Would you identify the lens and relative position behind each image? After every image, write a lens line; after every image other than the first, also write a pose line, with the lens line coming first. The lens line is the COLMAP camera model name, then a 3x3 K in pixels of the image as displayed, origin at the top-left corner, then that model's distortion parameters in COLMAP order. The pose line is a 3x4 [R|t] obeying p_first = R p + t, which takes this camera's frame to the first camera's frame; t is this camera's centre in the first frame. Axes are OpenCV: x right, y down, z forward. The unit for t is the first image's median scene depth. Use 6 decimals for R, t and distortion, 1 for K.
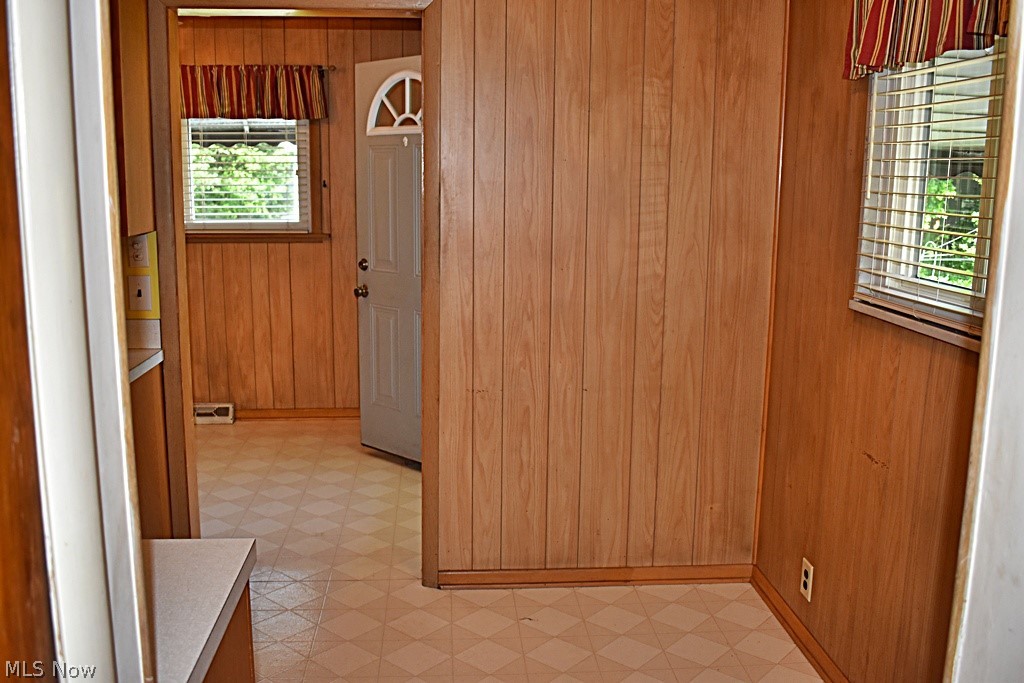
lens RADIAL K [[927.3, 0, 507.6], [0, 927.3, 343.5], [0, 0, 1]] dist [-0.084705, 0.006323]
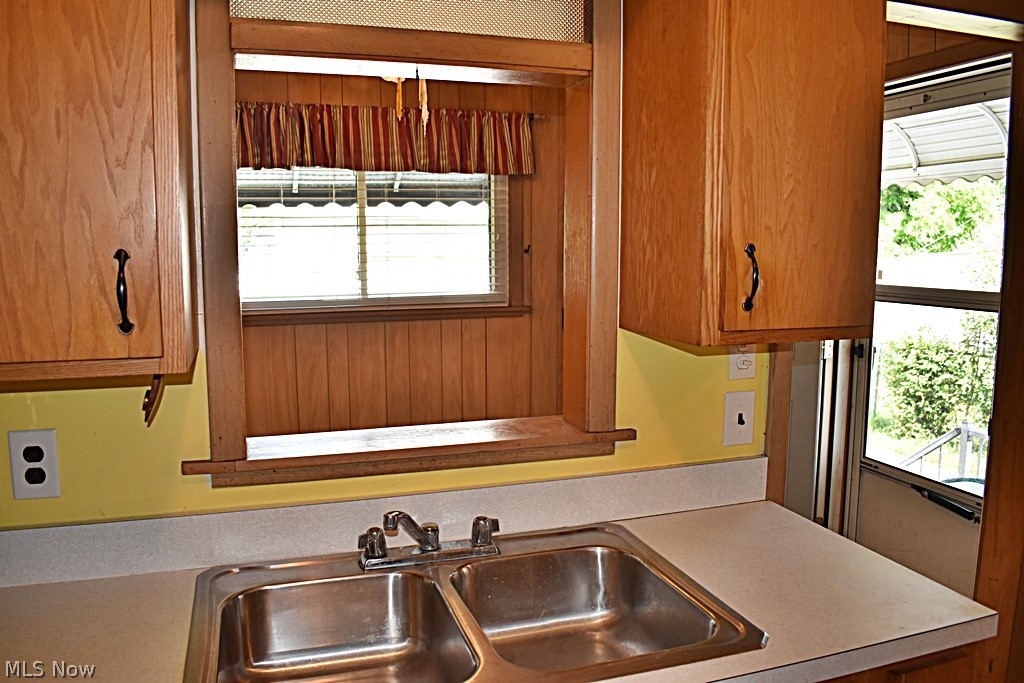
lens RADIAL K [[795.3, 0, 506.0], [0, 795.3, 344.1], [0, 0, 1]] dist [-0.099396, 0.018334]
pose [[0.971331, -0.043179, 0.233776, -0.394493], [0.054407, 0.997644, -0.041791, -0.053363], [-0.231421, 0.053312, 0.971392, 0.281978]]
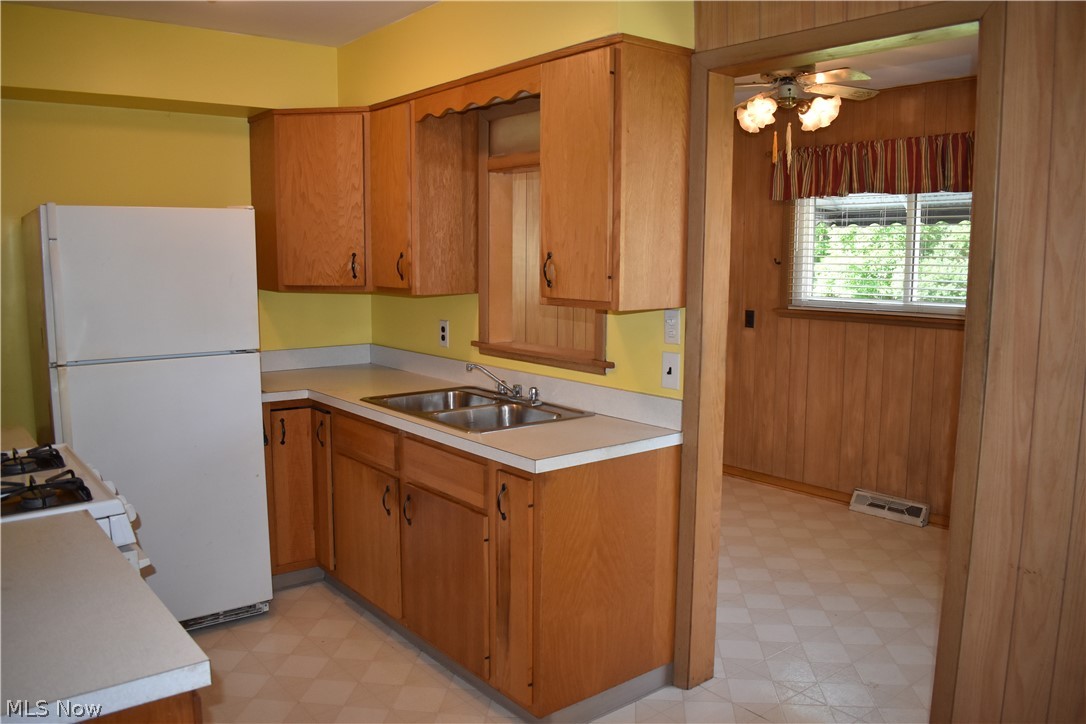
lens RADIAL K [[843.5, 0, 536.6], [0, 843.5, 364.8], [0, 0, 1]] dist [-0.099396, 0.018334]
pose [[0.562015, 0.099677, -0.821099, 0.140074], [-0.144434, 0.989287, 0.021234, -0.034091], [0.814419, 0.106660, 0.570391, 0.216448]]
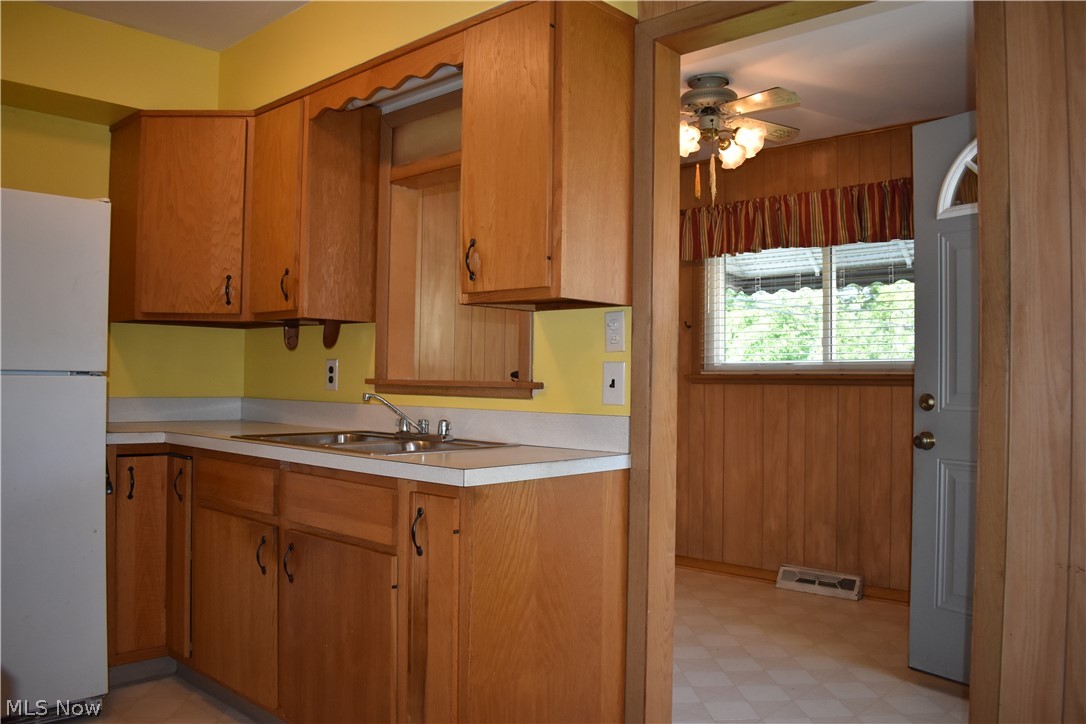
lens RADIAL K [[854.9, 0, 538.0], [0, 854.9, 365.6], [0, 0, 1]] dist [-0.097959, 0.016186]
pose [[0.680674, -0.013895, -0.732455, 0.063421], [-0.135647, 0.980141, -0.144651, 0.027935], [0.719919, 0.197816, 0.665271, 0.251447]]
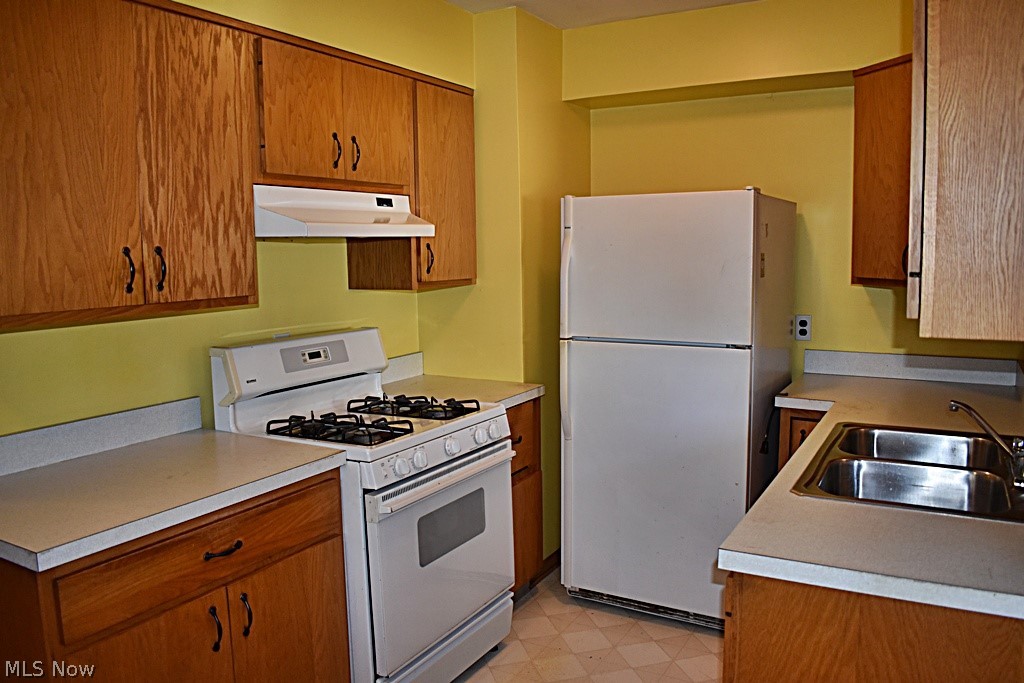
lens RADIAL K [[795.3, 0, 506.0], [0, 795.3, 344.1], [0, 0, 1]] dist [-0.099396, 0.018334]
pose [[-0.564525, 0.094756, -0.819959, 0.041185], [-0.139772, 0.968069, 0.208103, -0.087619], [0.813496, 0.232087, -0.533255, 0.532515]]
